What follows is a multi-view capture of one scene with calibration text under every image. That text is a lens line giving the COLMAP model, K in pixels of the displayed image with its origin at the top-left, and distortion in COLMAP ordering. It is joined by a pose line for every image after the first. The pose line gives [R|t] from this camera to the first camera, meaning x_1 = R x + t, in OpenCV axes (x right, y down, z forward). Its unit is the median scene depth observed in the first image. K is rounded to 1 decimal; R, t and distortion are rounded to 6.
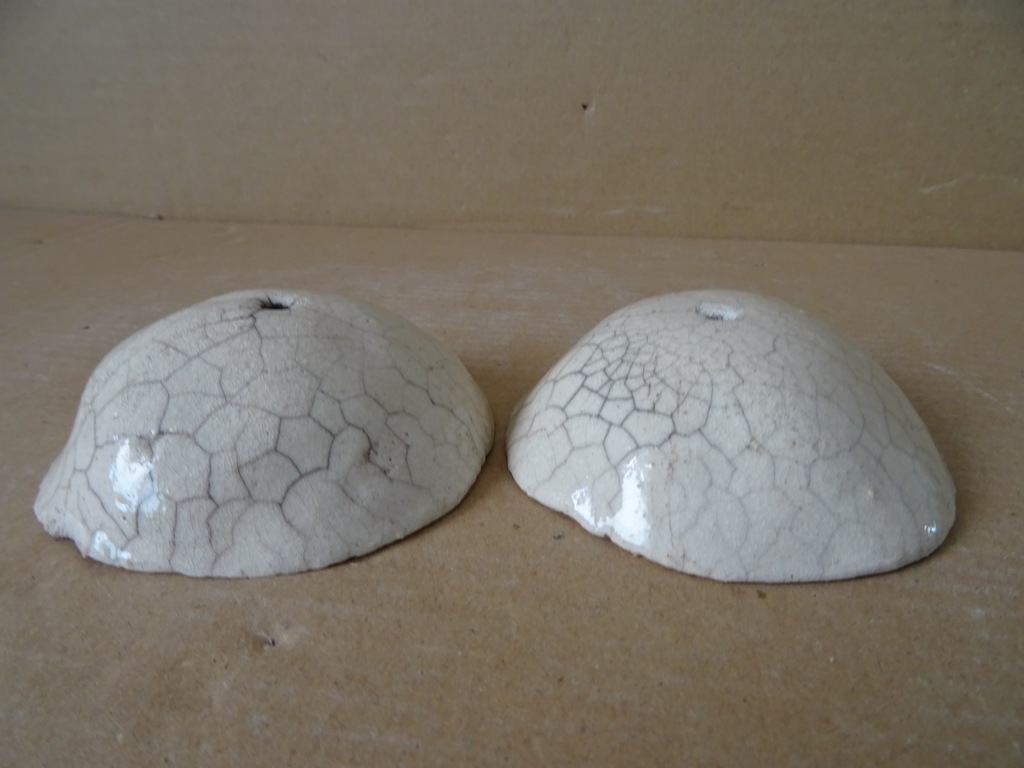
lens RADIAL K [[722.6, 0, 513.8], [0, 722.6, 377.0], [0, 0, 1]] dist [0.001916, -0.025218]
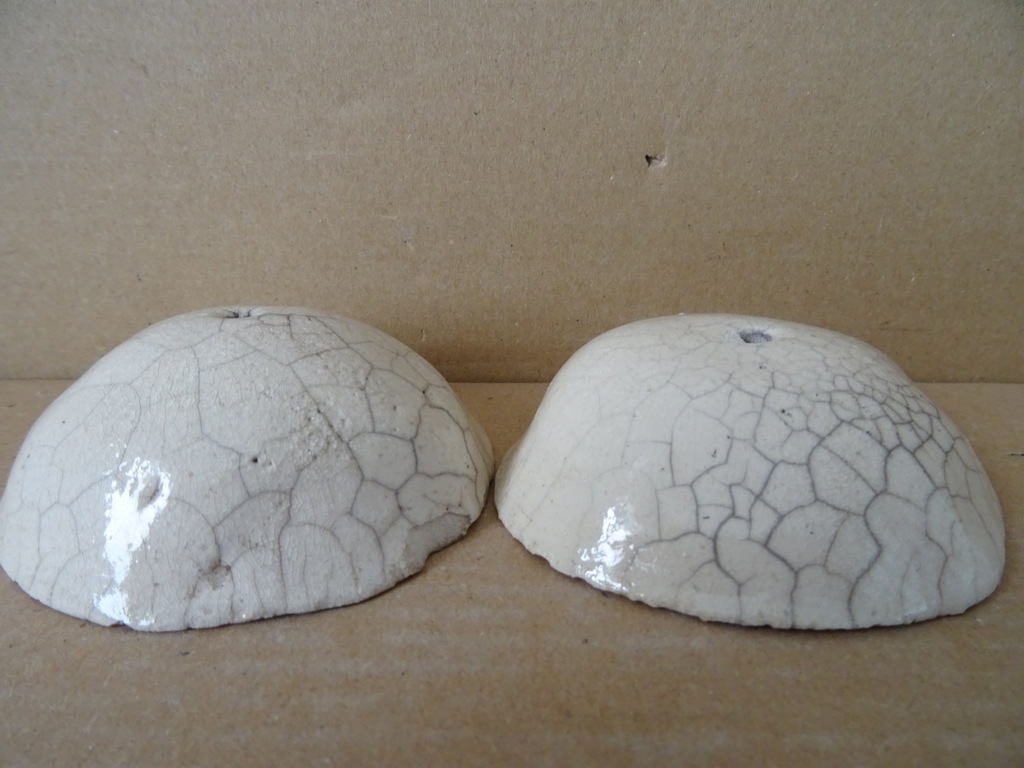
lens RADIAL K [[722.6, 0, 513.8], [0, 722.6, 377.0], [0, 0, 1]] dist [0.001916, -0.025218]
pose [[0.986355, -0.051099, 0.156500, -0.288034], [0.059997, 0.996808, -0.052663, -0.551312], [-0.153310, 0.061334, 0.986273, 1.426545]]
